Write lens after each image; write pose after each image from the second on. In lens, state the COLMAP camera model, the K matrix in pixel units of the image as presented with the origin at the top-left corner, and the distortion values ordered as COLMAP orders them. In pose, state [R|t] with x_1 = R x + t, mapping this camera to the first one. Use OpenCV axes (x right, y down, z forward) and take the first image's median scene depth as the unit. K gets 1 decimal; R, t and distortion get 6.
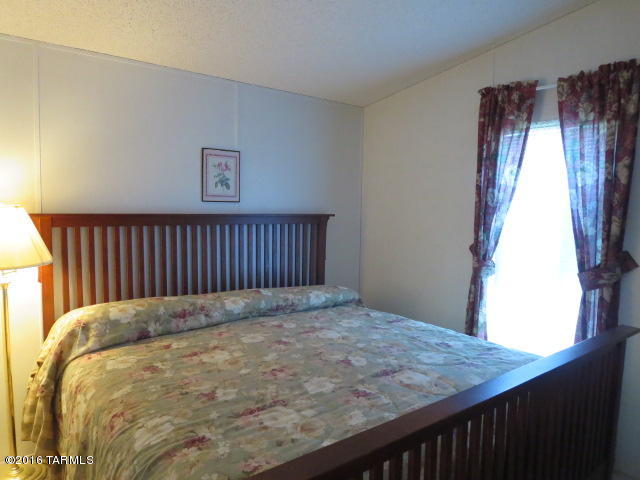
lens RADIAL K [[451.0, 0, 317.7], [0, 451.0, 241.2], [0, 0, 1]] dist [-0.032206, 0.008089]
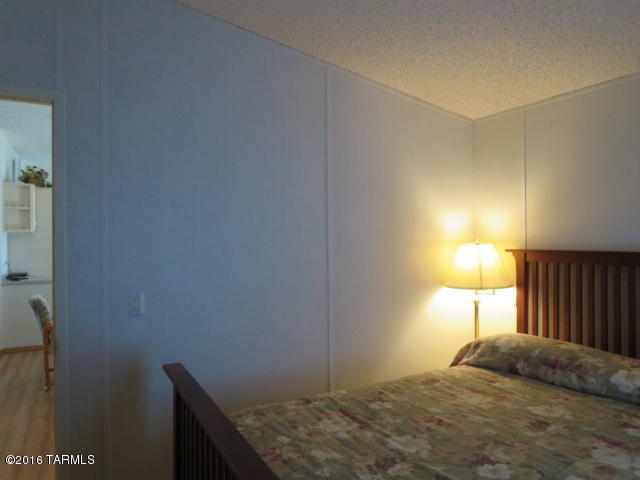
lens RADIAL K [[451.0, 0, 318.2], [0, 451.0, 239.9], [0, 0, 1]] dist [-0.032206, 0.008089]
pose [[-0.167022, -0.014241, -0.985850, 0.780400], [-0.076724, 0.997051, -0.001404, -0.053791], [0.982963, 0.075404, -0.167622, 0.817658]]
